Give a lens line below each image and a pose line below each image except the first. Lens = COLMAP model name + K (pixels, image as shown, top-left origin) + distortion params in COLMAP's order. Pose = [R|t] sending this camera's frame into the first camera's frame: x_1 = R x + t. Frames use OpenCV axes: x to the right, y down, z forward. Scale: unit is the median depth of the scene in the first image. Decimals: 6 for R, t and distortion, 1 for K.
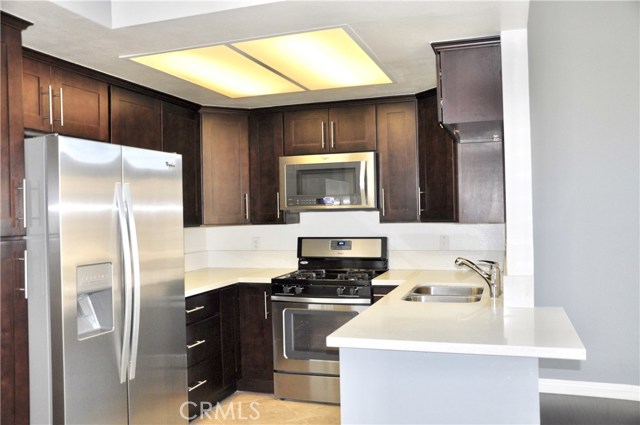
lens RADIAL K [[561.0, 0, 320.0], [0, 561.0, 212.5], [0, 0, 1]] dist [-0.011426, -0.002356]
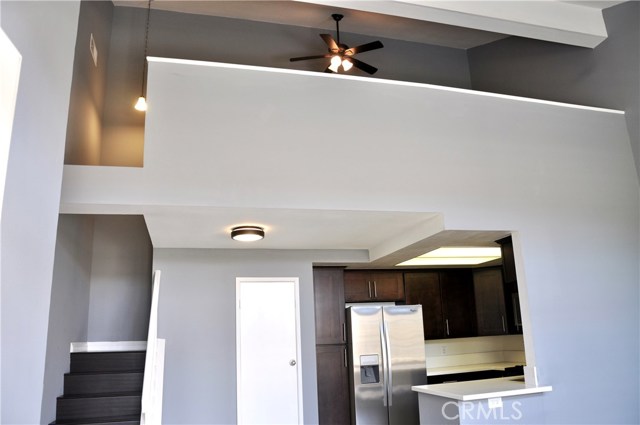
lens RADIAL K [[497.2, 0, 320.0], [0, 497.2, 212.5], [0, 0, 1]] dist [-0.175316, 0.169293]
pose [[0.579352, -0.216379, -0.785831, 0.782394], [0.047681, 0.971465, -0.232341, -0.025272], [0.813682, 0.097138, 0.573138, -0.273116]]
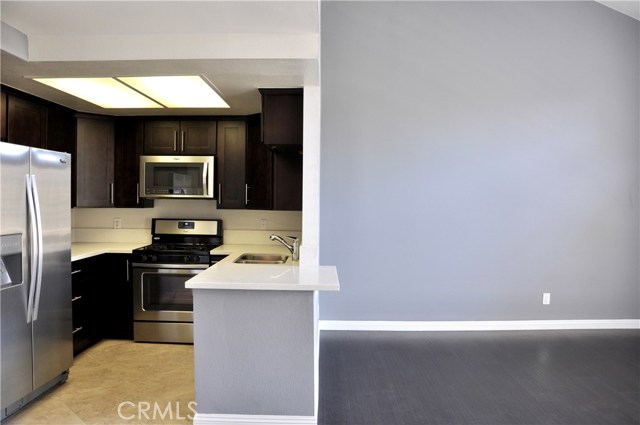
lens RADIAL K [[497.2, 0, 320.0], [0, 497.2, 212.5], [0, 0, 1]] dist [-0.175316, 0.169293]
pose [[0.944957, 0.022972, 0.326387, -0.045005], [-0.032520, 0.999187, 0.023826, -0.009345], [-0.325575, -0.033129, 0.944936, -0.197495]]
